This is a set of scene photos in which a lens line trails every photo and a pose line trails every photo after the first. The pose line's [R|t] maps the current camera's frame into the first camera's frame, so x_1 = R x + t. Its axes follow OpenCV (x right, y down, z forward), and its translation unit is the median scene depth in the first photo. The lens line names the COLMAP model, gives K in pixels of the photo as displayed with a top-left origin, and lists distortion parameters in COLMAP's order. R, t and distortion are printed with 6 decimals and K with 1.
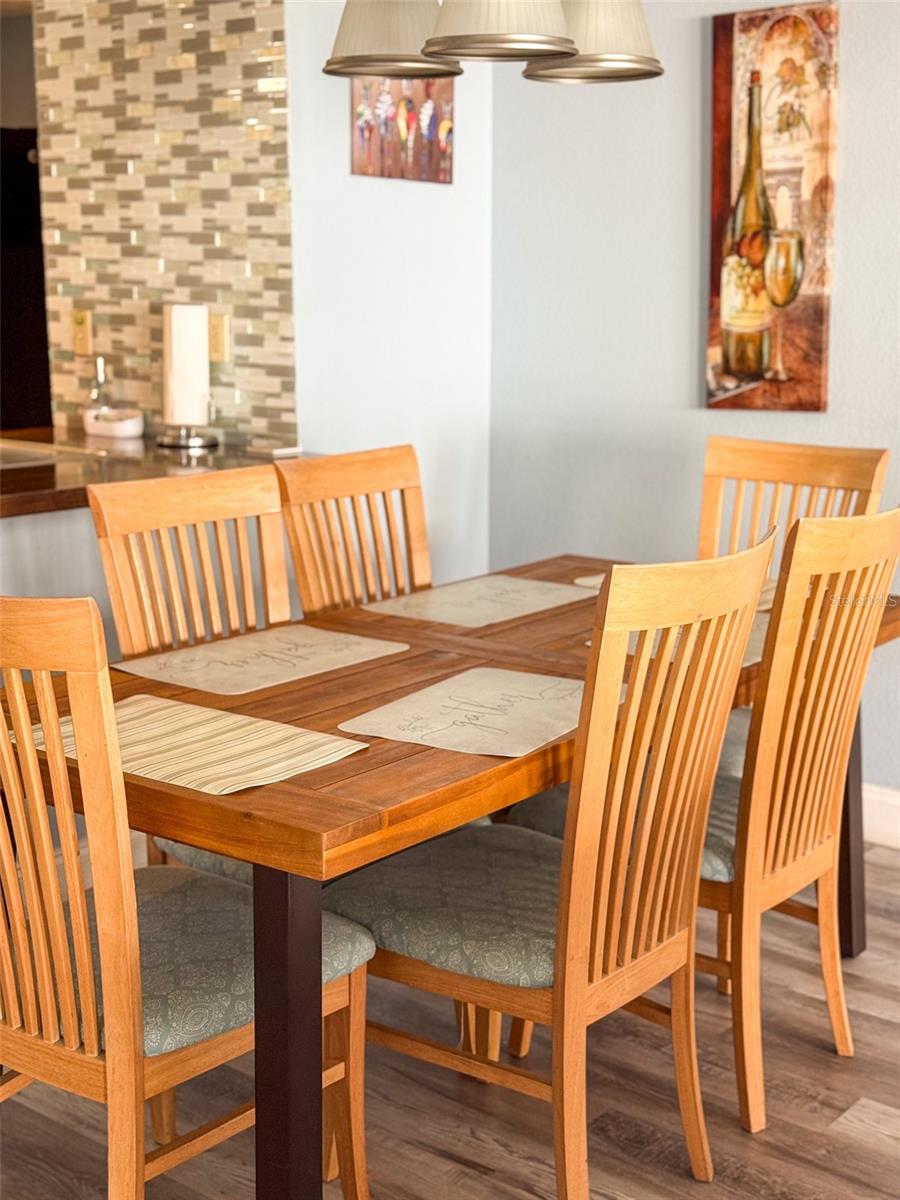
lens RADIAL K [[1661.1, 0, 442.2], [0, 1661.1, 601.9], [0, 0, 1]] dist [0.178573, -0.414547]
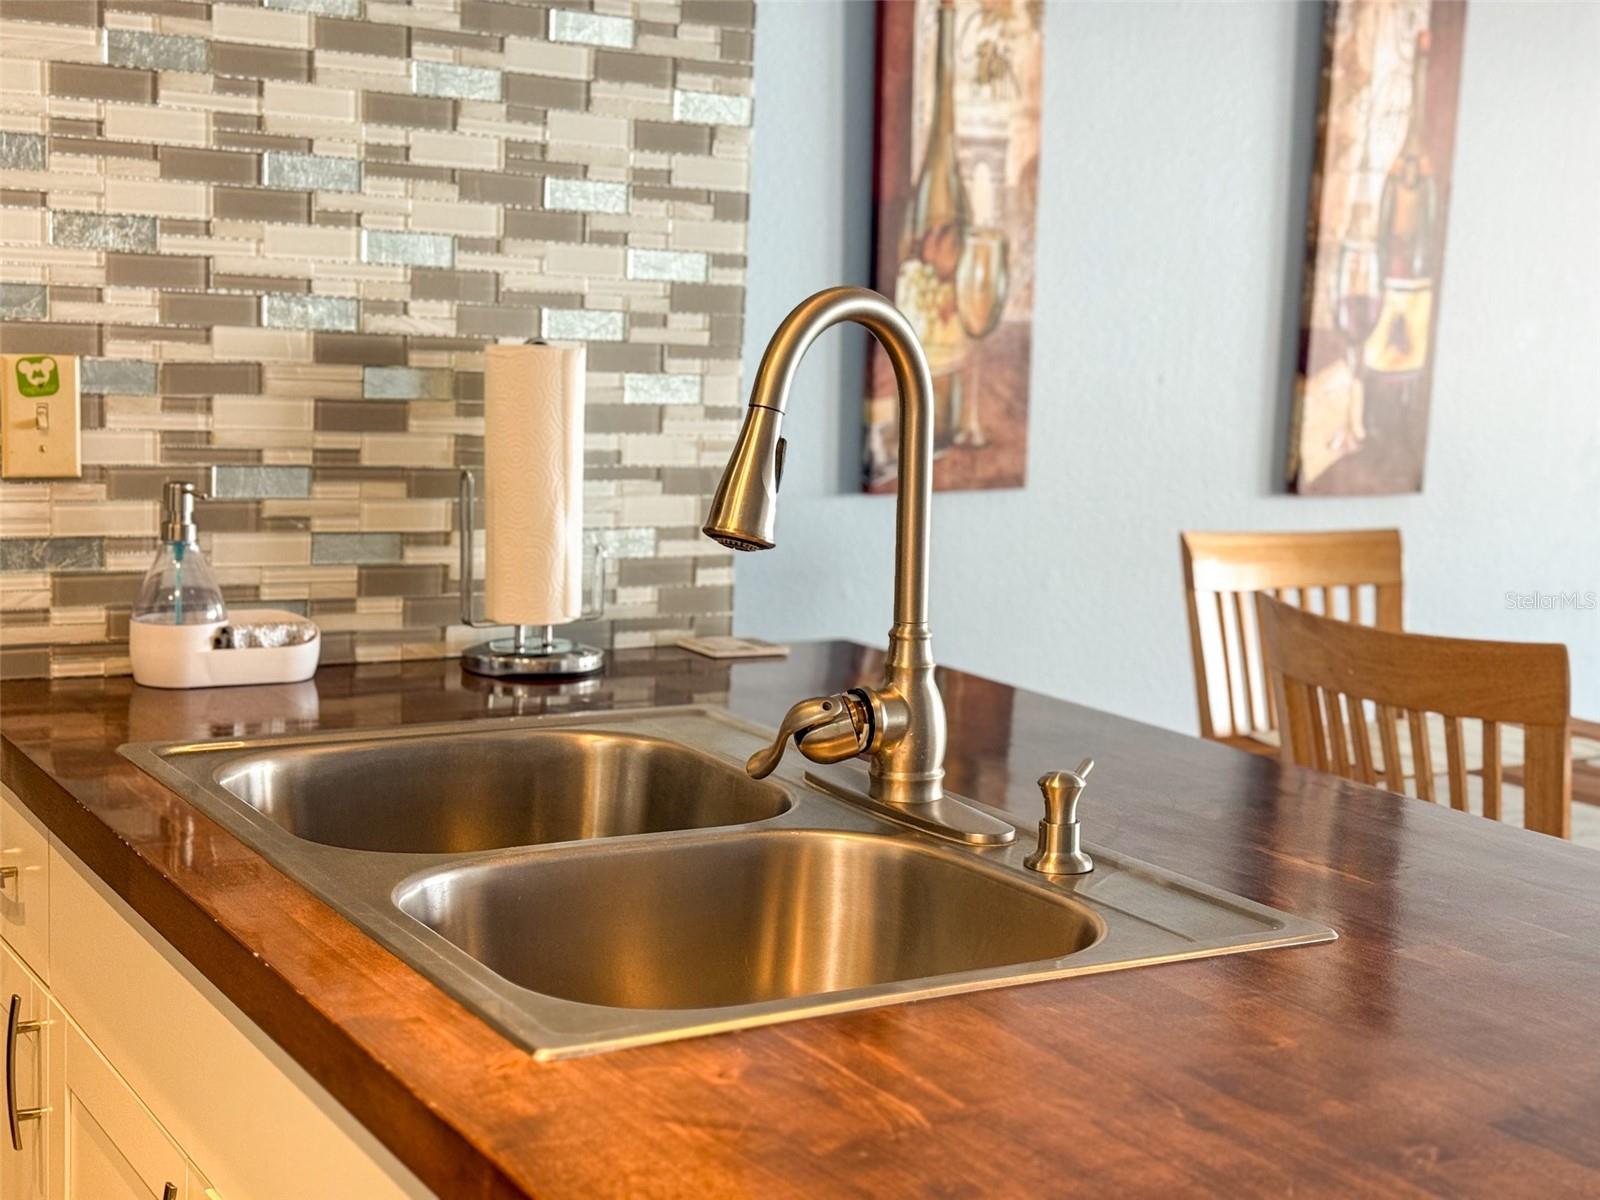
lens RADIAL K [[2214.8, 0, 800.0], [0, 2214.8, 600.0], [0, 0, 1]] dist [0.178573, -0.414547]
pose [[0.351466, -0.117968, 0.928738, -0.665981], [0.149918, 0.986319, 0.068548, -0.142900], [-0.924119, 0.115142, 0.364343, 0.746075]]
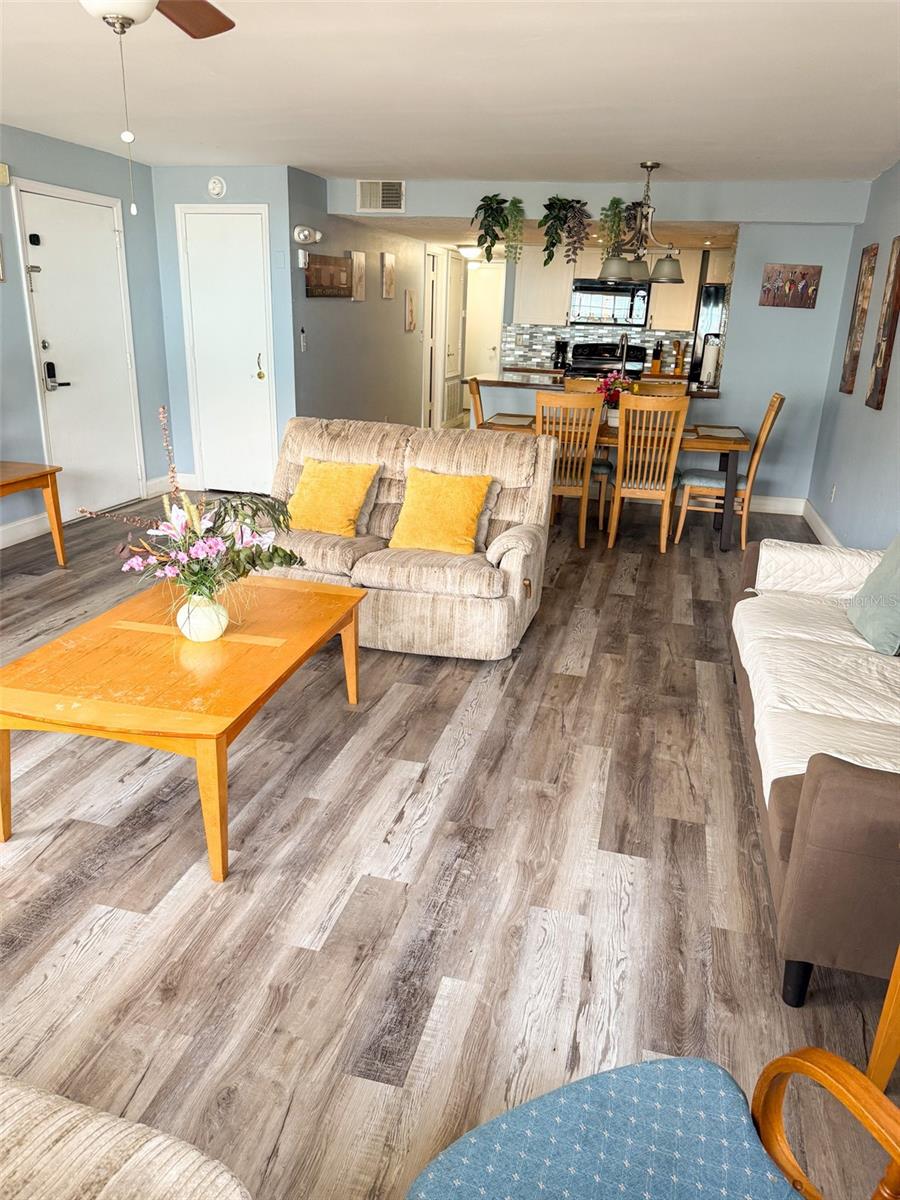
lens RADIAL K [[841.7, 0, 445.6], [0, 841.7, 600.6], [0, 0, 1]] dist [0.144228, -0.278518]
pose [[0.397717, 0.301270, -0.866636, 1.285747], [-0.215306, 0.948824, 0.231032, 0.027547], [0.891888, 0.094707, 0.442229, -0.190256]]
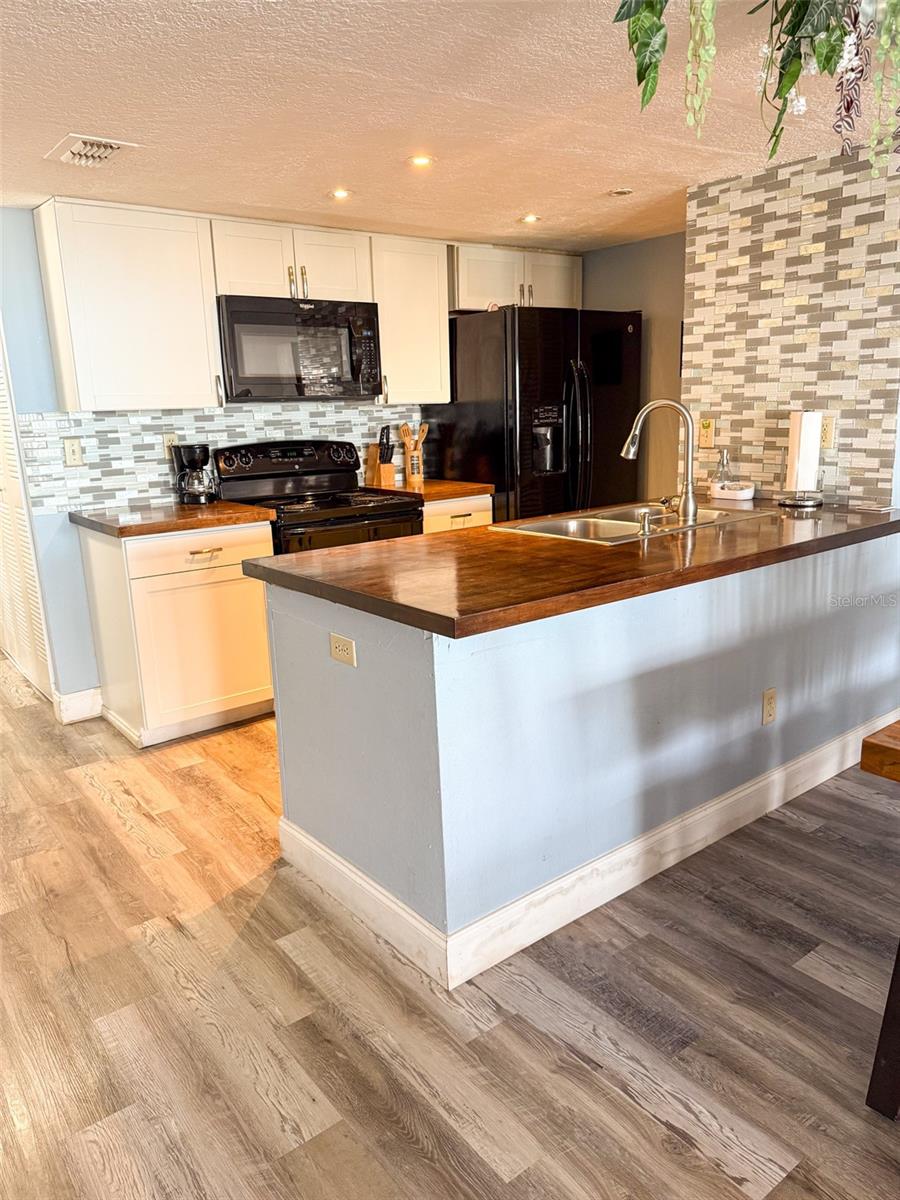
lens RADIAL K [[848.3, 0, 448.3], [0, 848.3, 603.6], [0, 0, 1]] dist [0.072166, -0.101901]
pose [[0.969429, 0.016905, -0.244788, -0.275754], [-0.007829, 0.999247, 0.038002, -0.032236], [0.245246, -0.034923, 0.968832, 0.172832]]
